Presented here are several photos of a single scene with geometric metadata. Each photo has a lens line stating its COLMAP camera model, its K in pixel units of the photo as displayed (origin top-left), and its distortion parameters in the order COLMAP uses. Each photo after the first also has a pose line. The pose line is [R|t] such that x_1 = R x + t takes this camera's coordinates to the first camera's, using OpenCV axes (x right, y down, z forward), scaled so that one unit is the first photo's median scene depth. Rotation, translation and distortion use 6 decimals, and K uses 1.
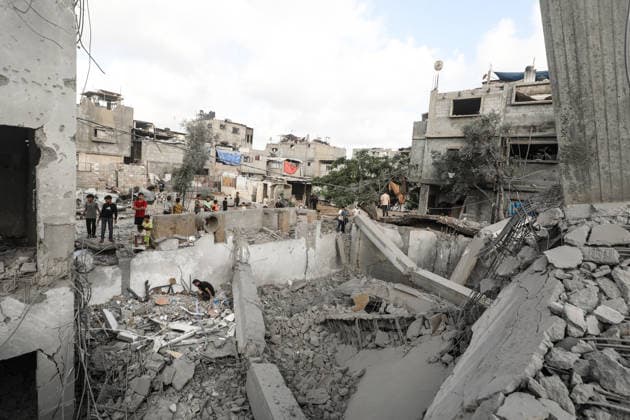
lens RADIAL K [[305.0, 0, 338.4], [0, 305.0, 192.6], [0, 0, 1]] dist [-0.000293, 0.000655]
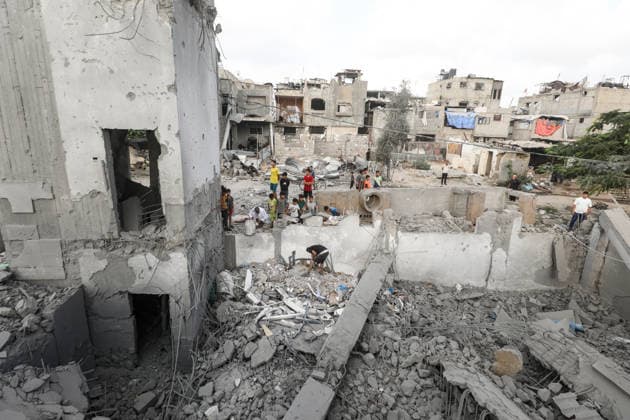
lens RADIAL K [[315.6, 0, 314.8], [0, 315.6, 193.9], [0, 0, 1]] dist [-0.001093, 0.000192]
pose [[0.678237, 0.096514, -0.728477, 0.095174], [-0.009885, 0.992446, 0.122284, -0.023090], [0.734776, -0.075736, 0.674068, 0.120033]]
